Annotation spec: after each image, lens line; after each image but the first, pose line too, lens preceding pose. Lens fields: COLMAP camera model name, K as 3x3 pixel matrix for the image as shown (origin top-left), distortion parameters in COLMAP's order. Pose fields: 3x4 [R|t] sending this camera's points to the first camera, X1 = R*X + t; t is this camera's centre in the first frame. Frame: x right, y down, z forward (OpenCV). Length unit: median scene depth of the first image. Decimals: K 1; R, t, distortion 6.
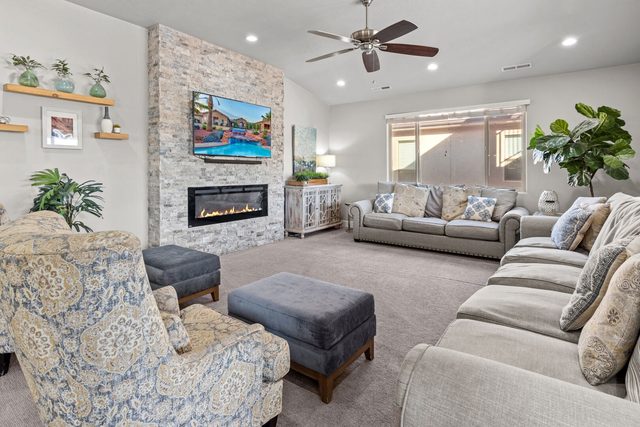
lens RADIAL K [[331.1, 0, 338.7], [0, 331.1, 186.7], [0, 0, 1]] dist [-0.002658, -0.000175]
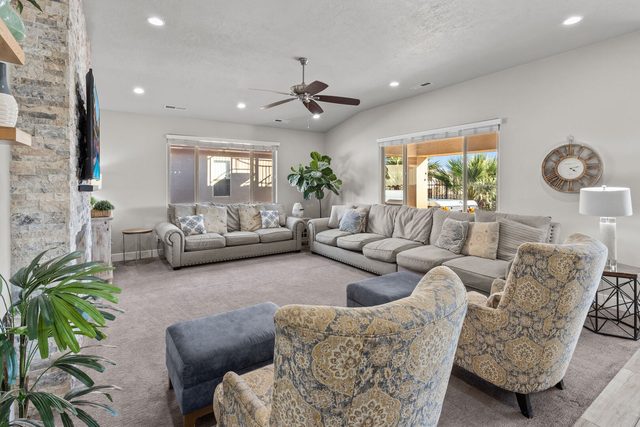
lens RADIAL K [[293.2, 0, 318.8], [0, 293.2, 200.8], [0, 0, 1]] dist [-0.000355, 0.000217]
pose [[0.368333, -0.053587, 0.928148, -0.698495], [0.041339, 0.998294, 0.041232, -0.057420], [-0.928774, 0.023181, 0.369920, 0.400611]]
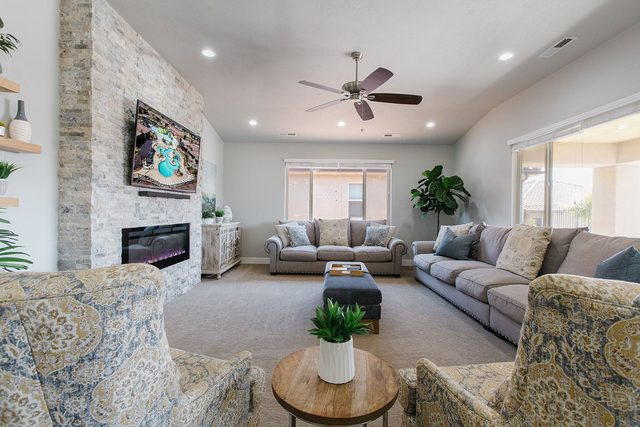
lens RADIAL K [[278.9, 0, 324.2], [0, 278.9, 222.8], [0, 0, 1]] dist [-0.007790, -0.000204]
pose [[0.816659, -0.018514, 0.576824, -0.407606], [0.017820, 0.999818, 0.006862, -0.006323], [-0.576846, 0.004675, 0.816840, 0.220687]]
